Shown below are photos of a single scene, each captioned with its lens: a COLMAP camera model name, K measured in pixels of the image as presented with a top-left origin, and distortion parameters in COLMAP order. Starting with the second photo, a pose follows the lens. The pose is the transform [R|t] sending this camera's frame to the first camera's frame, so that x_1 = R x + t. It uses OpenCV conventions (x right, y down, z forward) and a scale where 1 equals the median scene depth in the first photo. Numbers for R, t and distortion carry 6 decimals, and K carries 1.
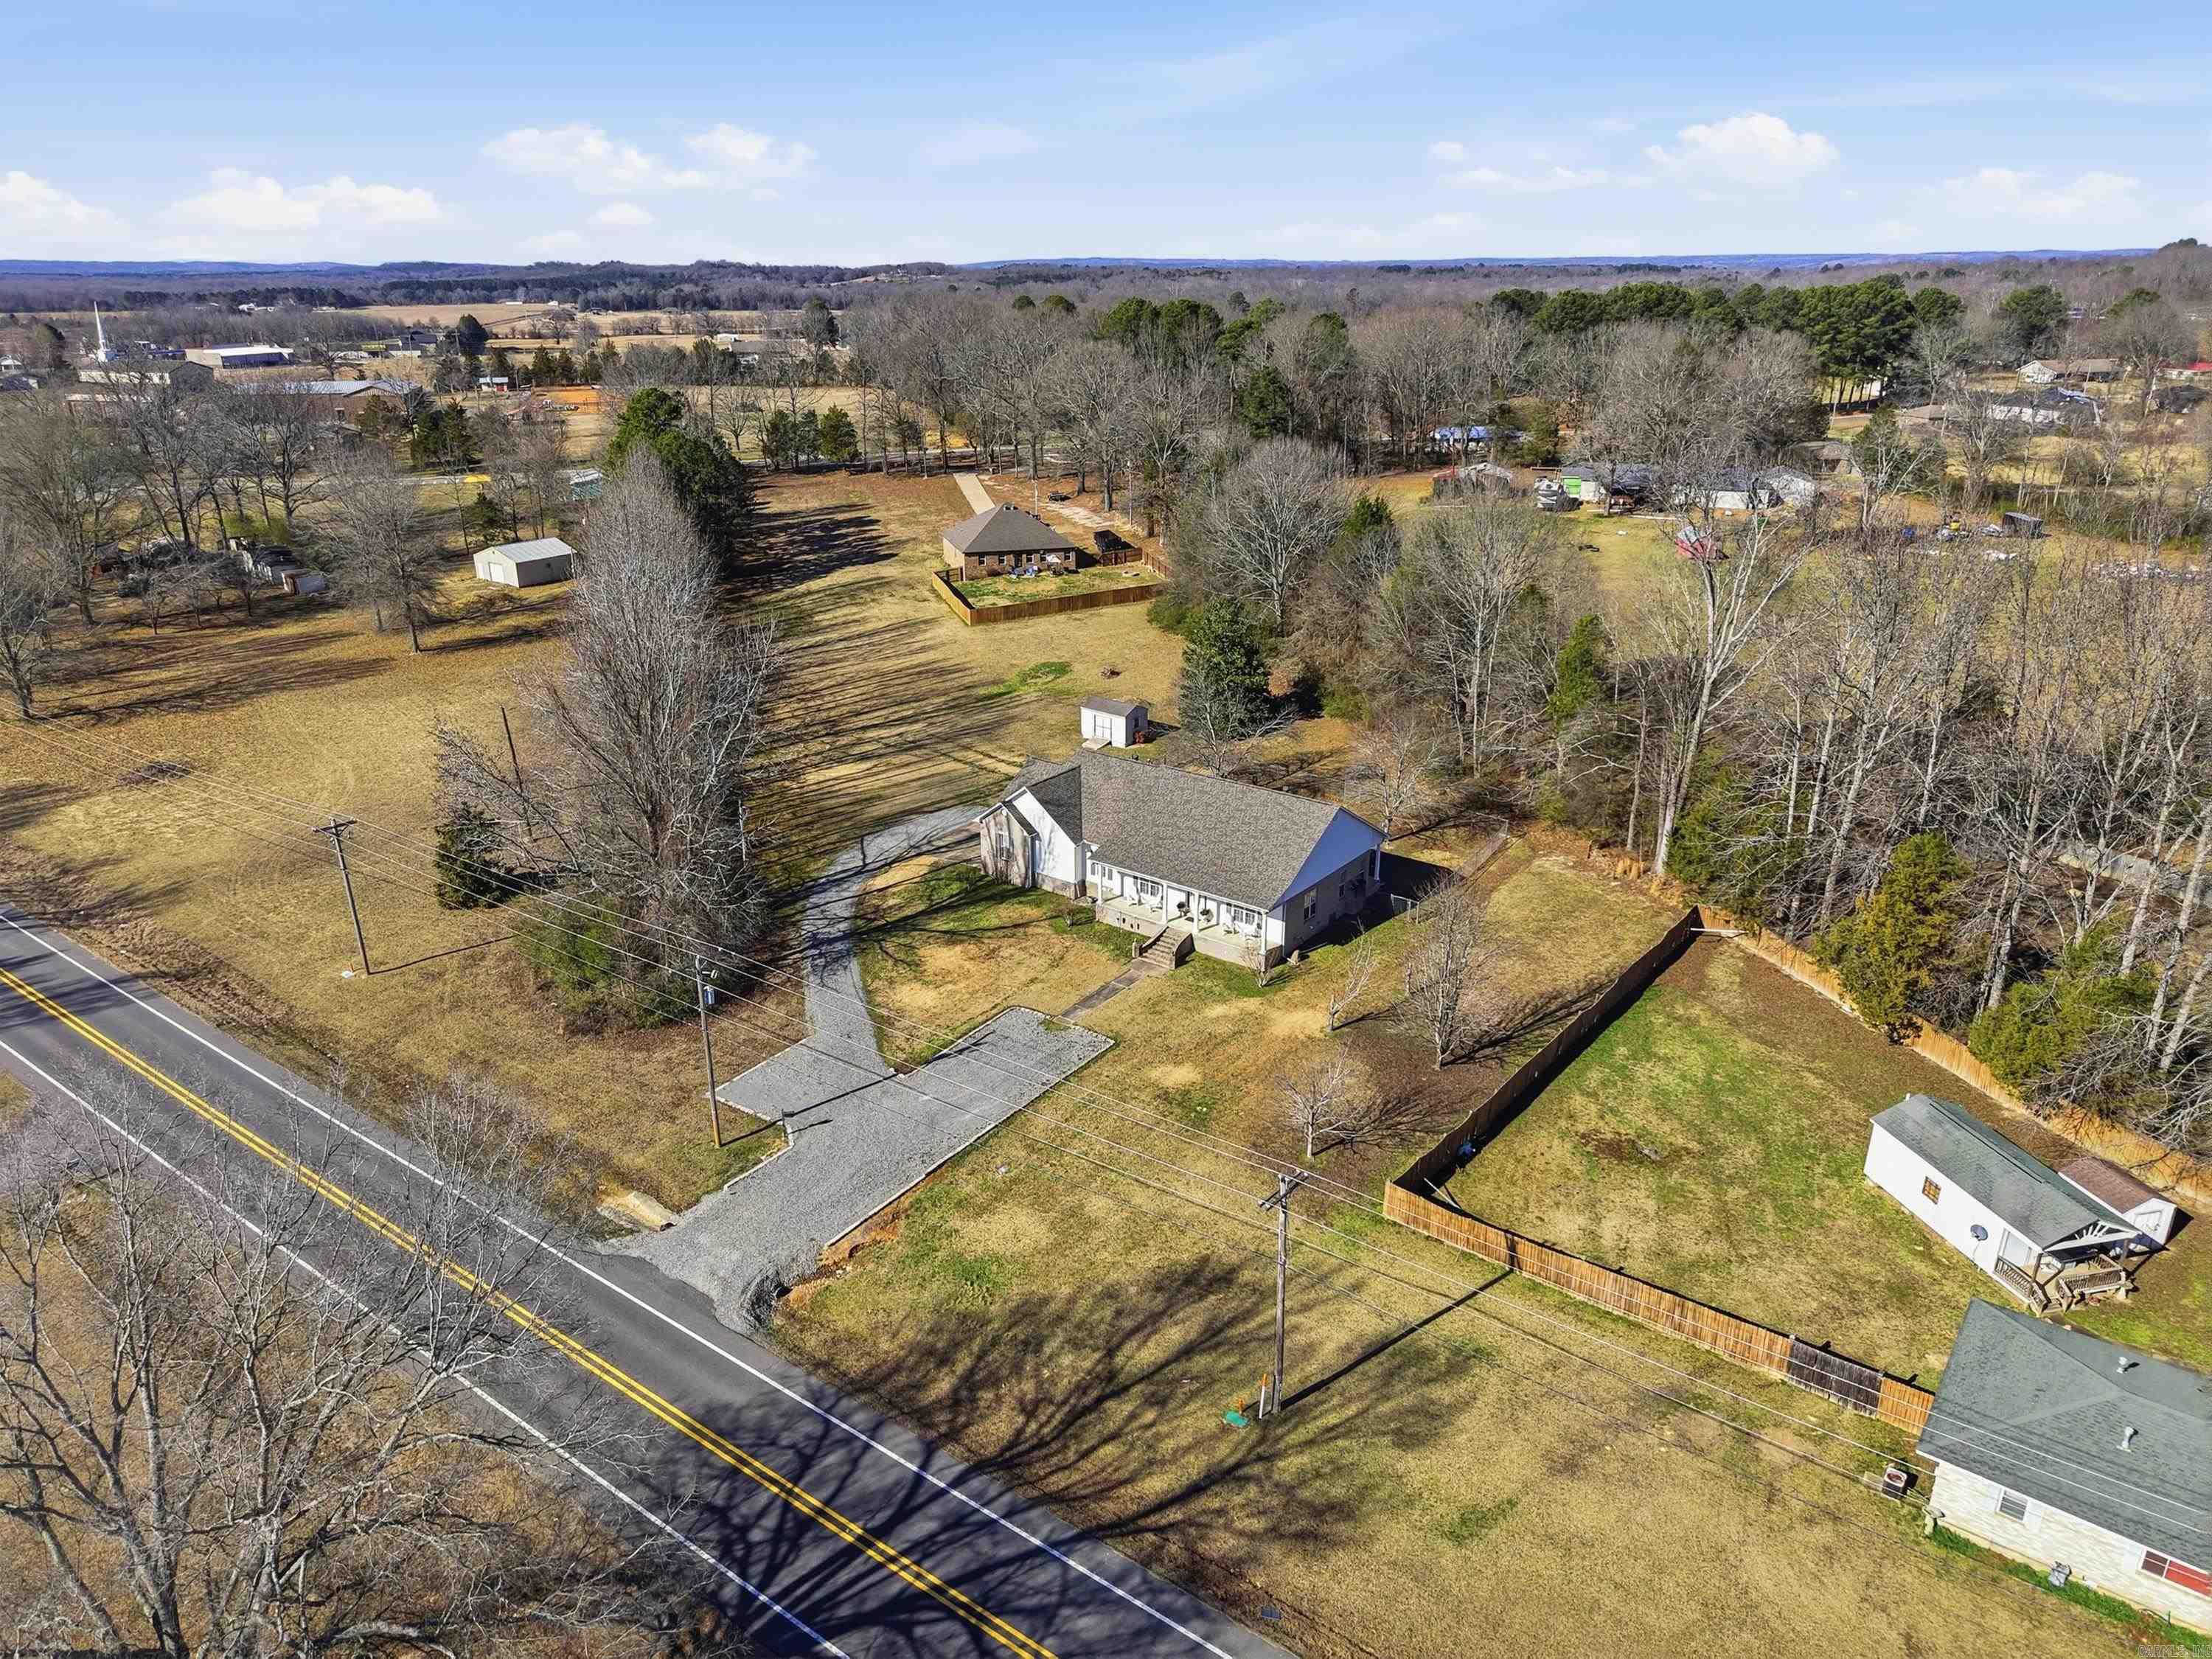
lens RADIAL K [[1474.7, 0, 1106.0], [0, 1474.7, 829.5], [0, 0, 1]] dist [0.005892, -0.006844]
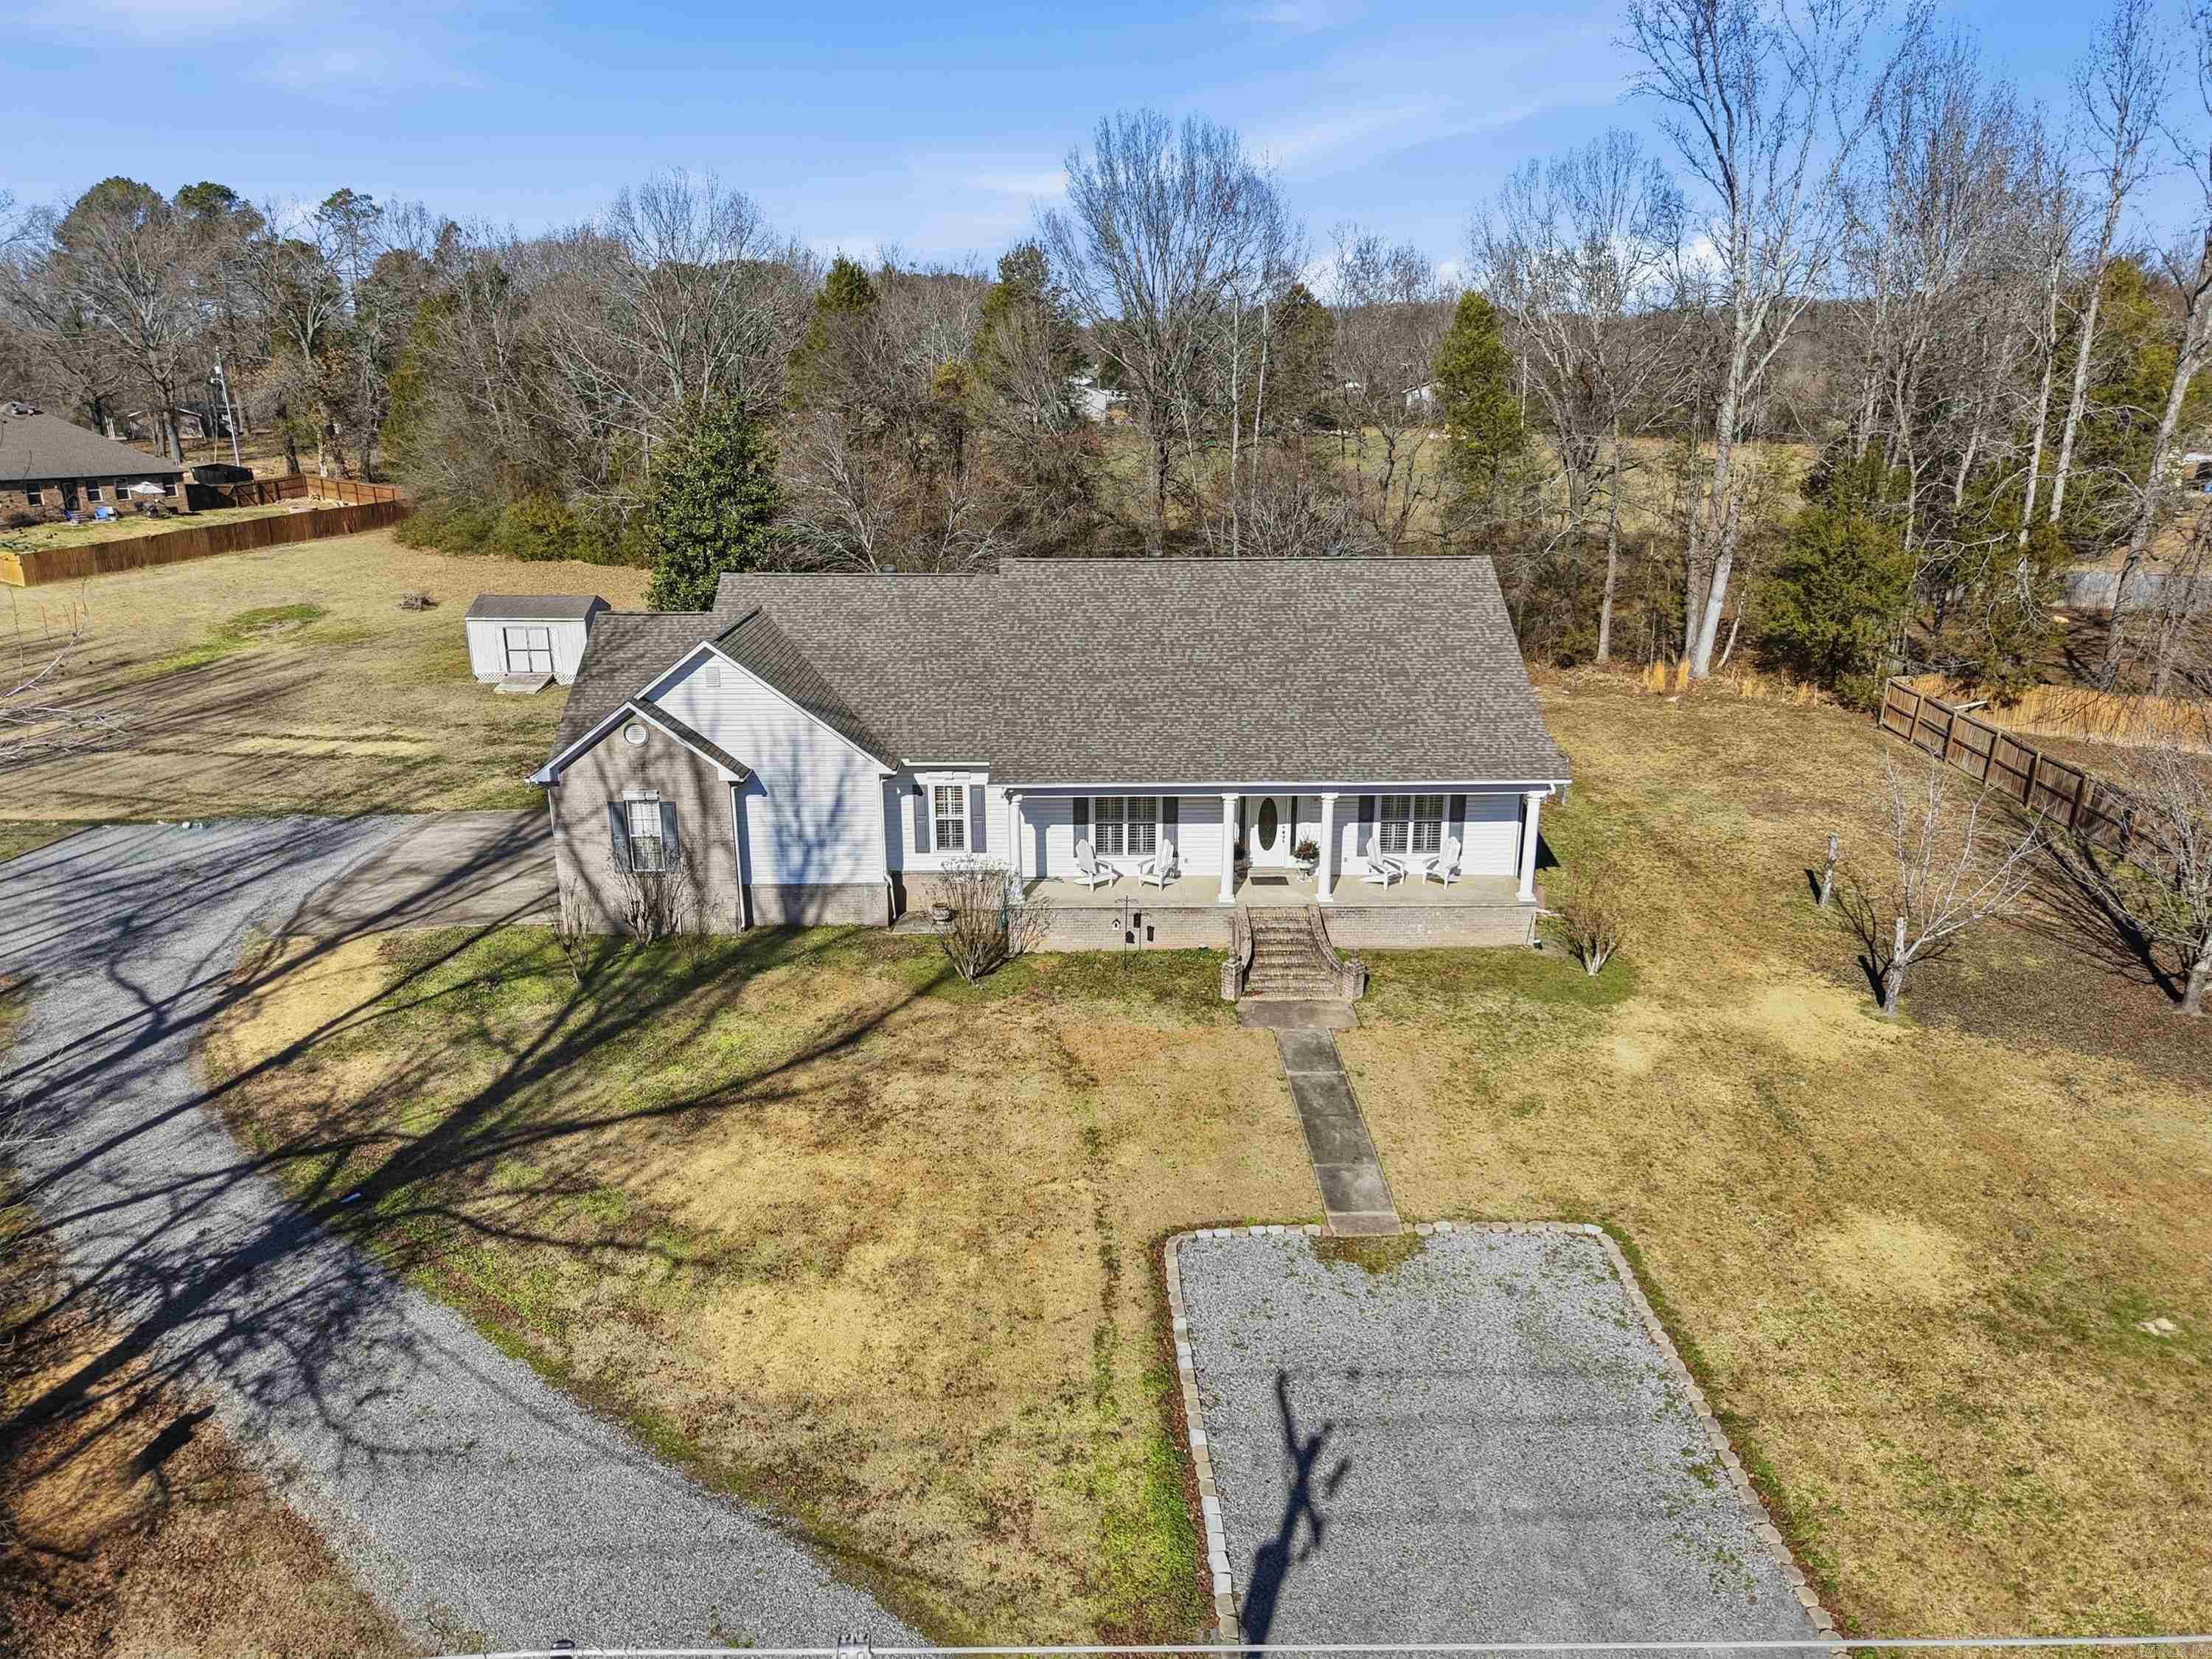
lens RADIAL K [[1464.4, 0, 1142.5], [0, 1464.4, 836.8], [0, 0, 1]] dist [0.026444, -0.062469]
pose [[0.770729, -0.179110, 0.611470, -0.197055], [0.216374, 0.976221, 0.013223, 0.034025], [-0.599299, 0.122115, 0.791157, 0.659696]]
